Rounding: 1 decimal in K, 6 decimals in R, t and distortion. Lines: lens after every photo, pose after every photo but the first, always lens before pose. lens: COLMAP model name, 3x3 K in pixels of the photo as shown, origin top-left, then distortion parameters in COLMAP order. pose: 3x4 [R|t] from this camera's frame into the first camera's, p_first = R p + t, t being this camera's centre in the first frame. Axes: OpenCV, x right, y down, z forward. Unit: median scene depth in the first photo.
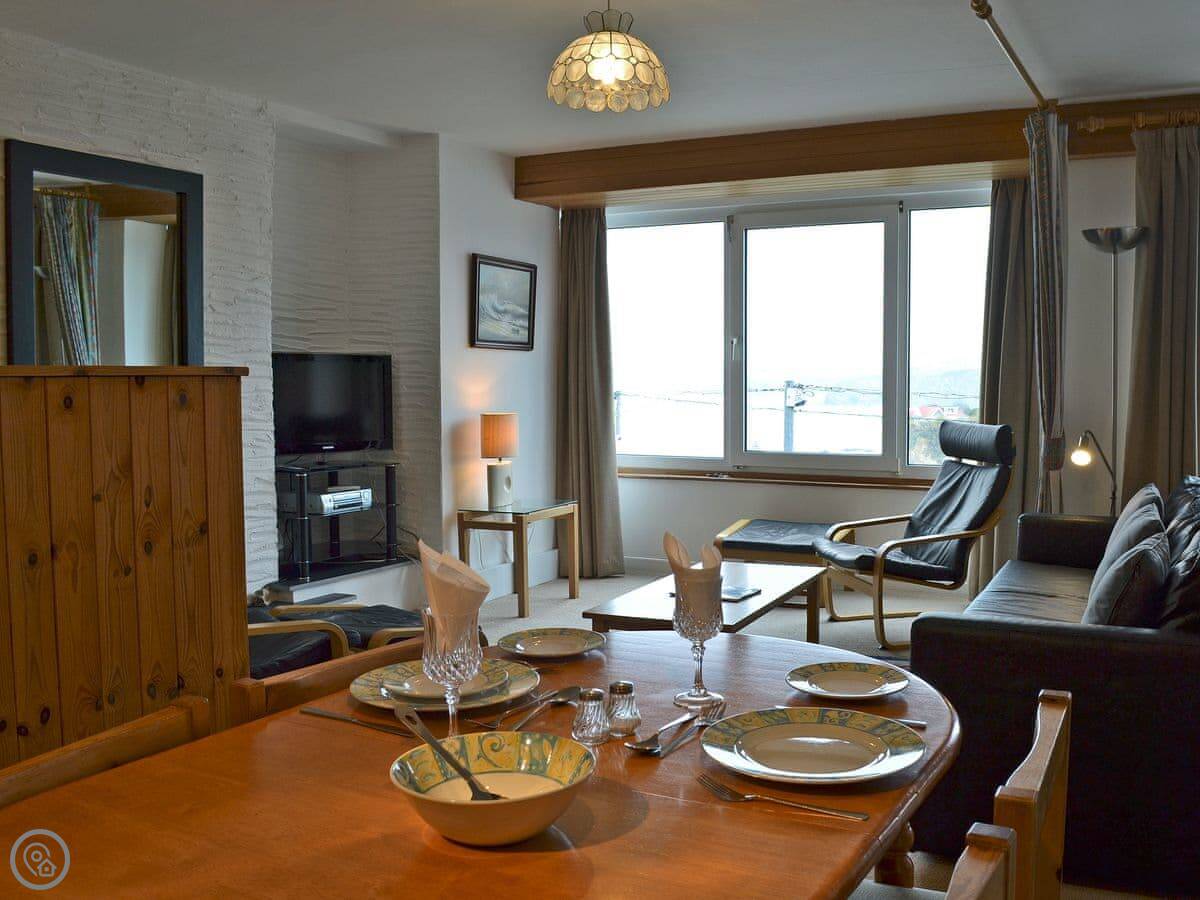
lens RADIAL K [[1118.2, 0, 609.4], [0, 1118.2, 460.9], [0, 0, 1]] dist [-0.042222, 0.000000]
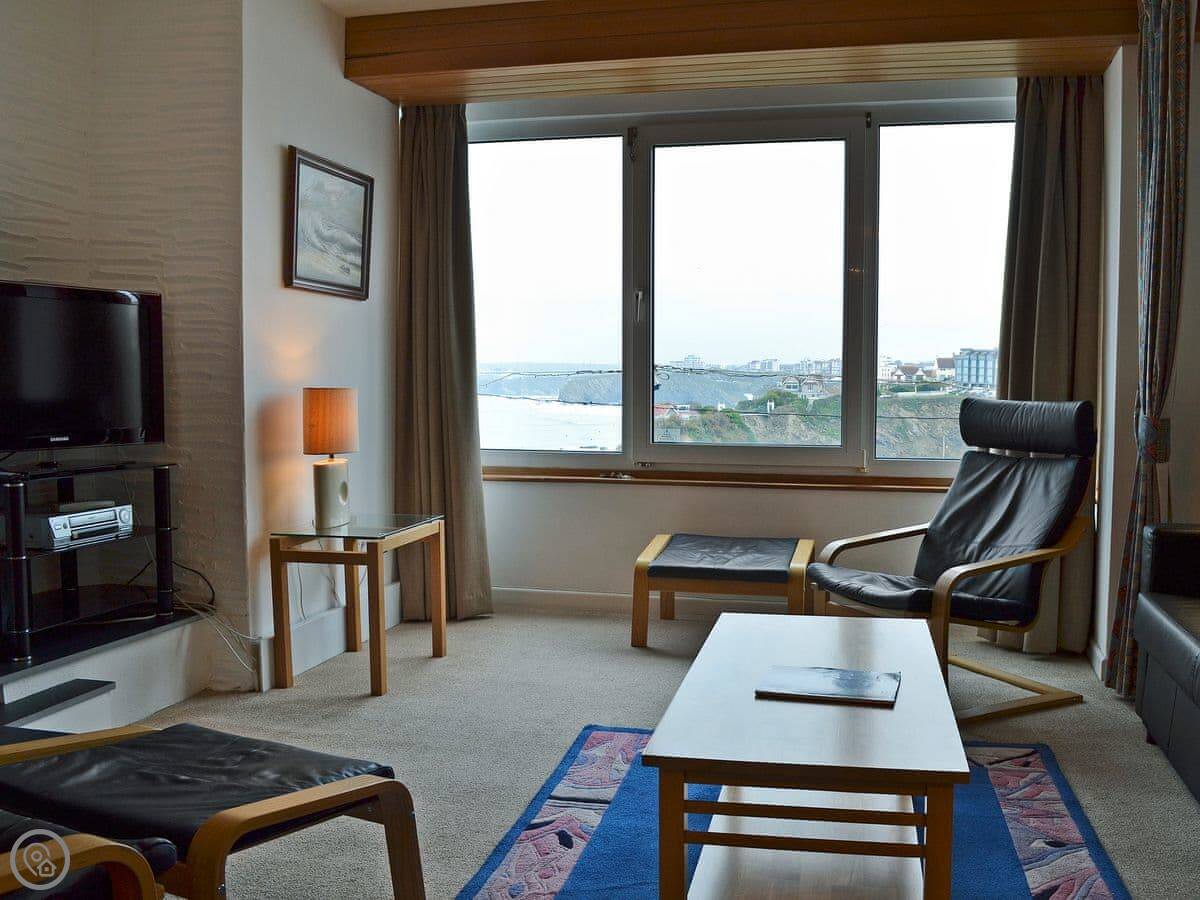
lens RADIAL K [[1131.3, 0, 633.7], [0, 1131.3, 462.2], [0, 0, 1]] dist [-0.068569, 0.000000]
pose [[0.968192, -0.010300, 0.249996, -0.089194], [0.009866, 0.999947, 0.002989, 0.001863], [-0.250013, -0.000427, 0.968242, 0.296515]]
